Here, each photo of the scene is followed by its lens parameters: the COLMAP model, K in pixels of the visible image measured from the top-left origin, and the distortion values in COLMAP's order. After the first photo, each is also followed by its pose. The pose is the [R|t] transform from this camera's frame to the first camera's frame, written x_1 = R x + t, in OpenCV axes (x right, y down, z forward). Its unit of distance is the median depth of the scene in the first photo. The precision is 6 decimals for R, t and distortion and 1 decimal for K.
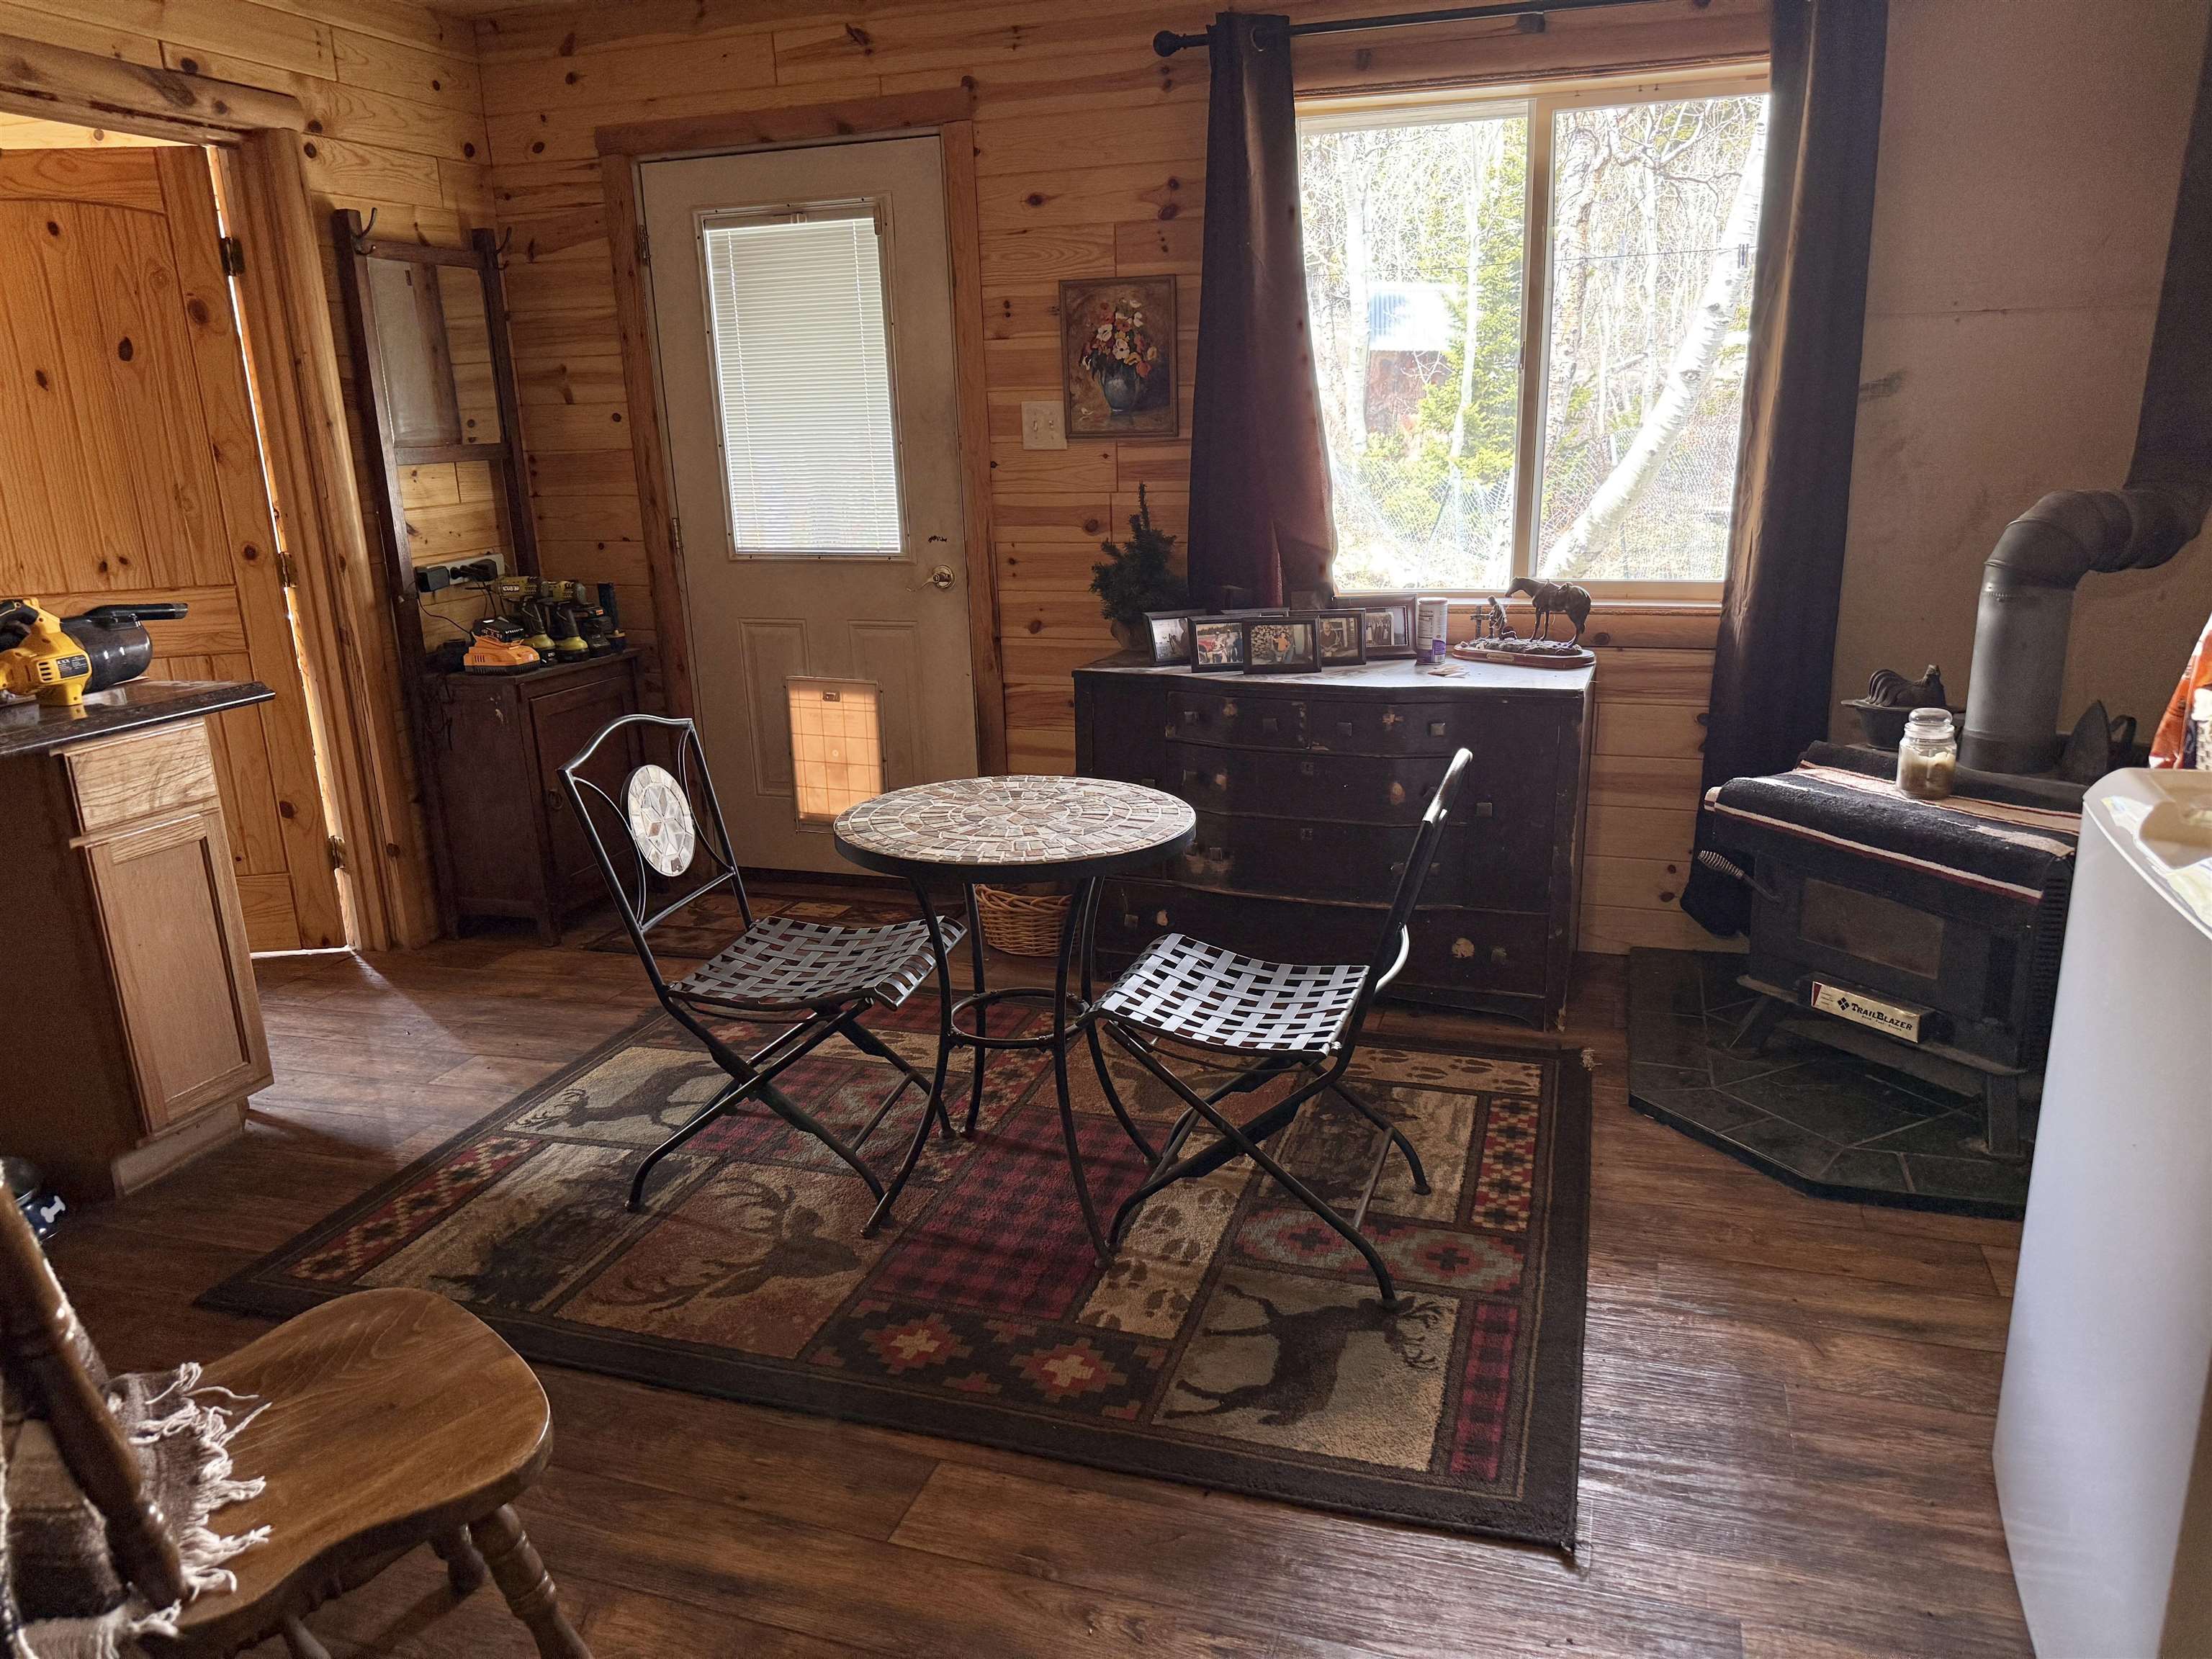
lens RADIAL K [[1558.8, 0, 1101.7], [0, 1558.8, 832.5], [0, 0, 1]] dist [0.017595, -0.011089]
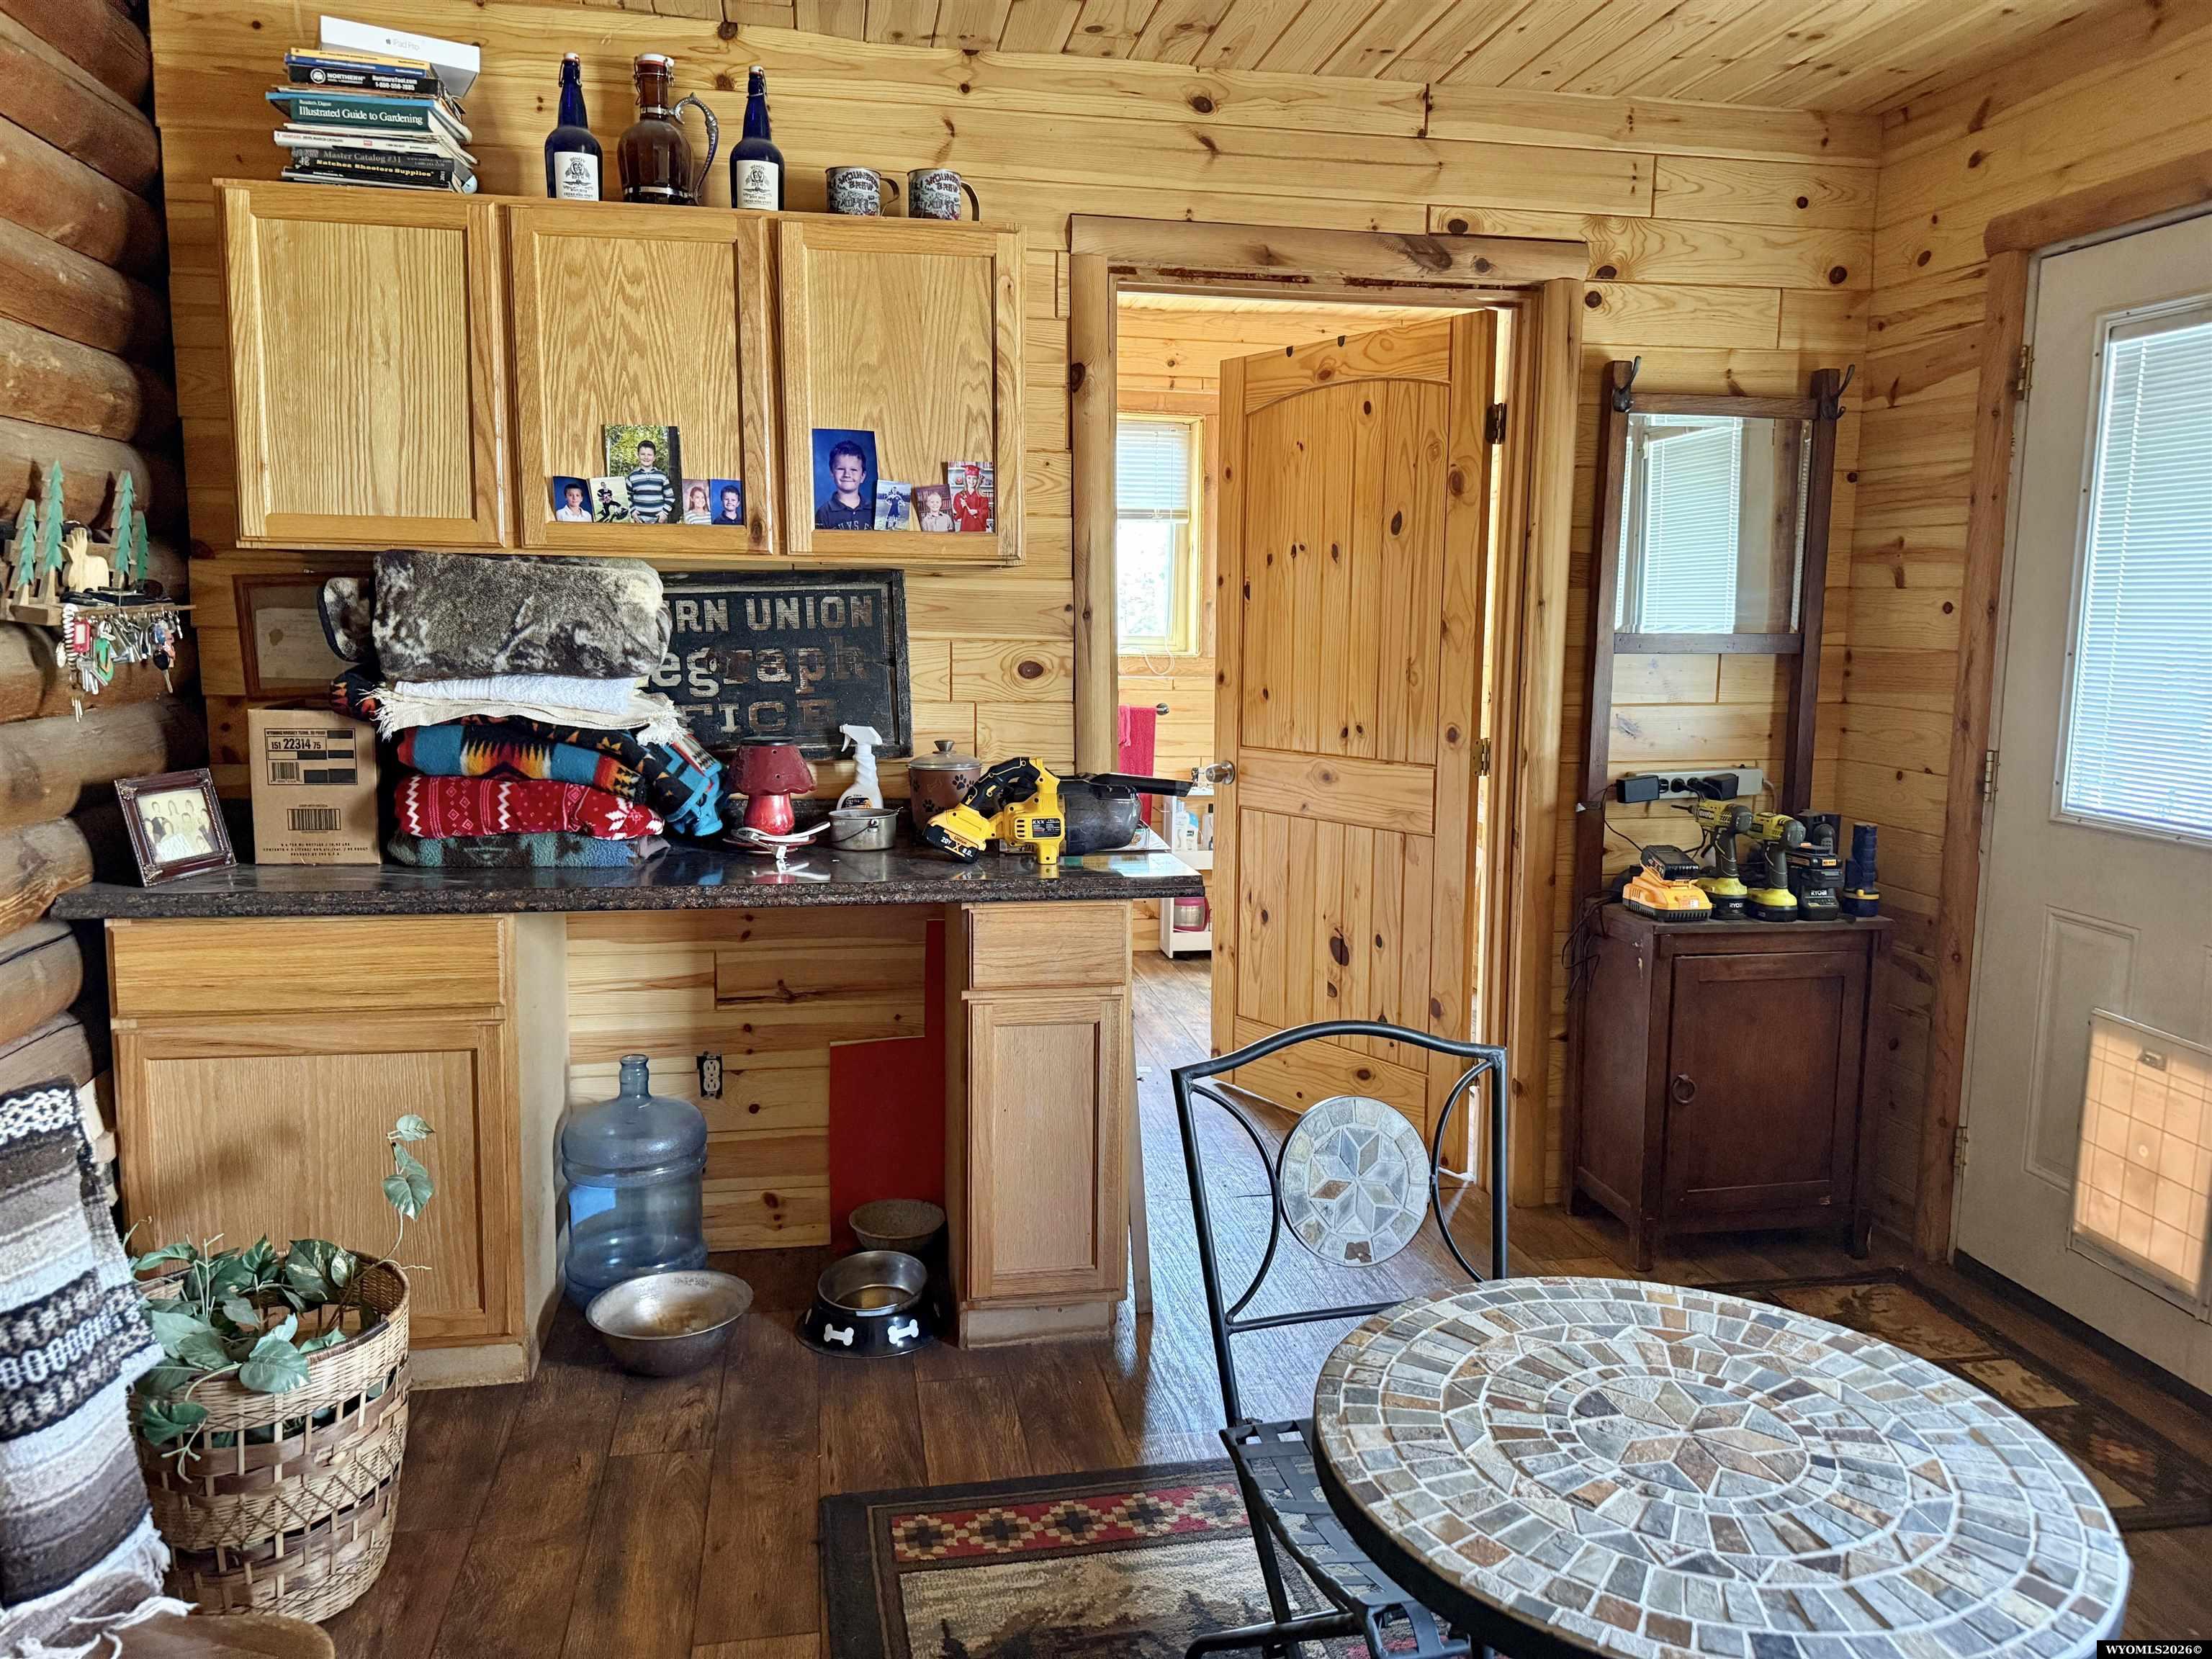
lens RADIAL K [[1558.8, 0, 1109.7], [0, 1558.8, 837.9], [0, 0, 1]] dist [0.017595, -0.011089]
pose [[0.495527, 0.166979, -0.852391, 0.153464], [-0.252909, 0.966564, 0.042320, -0.107016], [0.830957, 0.194607, 0.521189, 0.360046]]
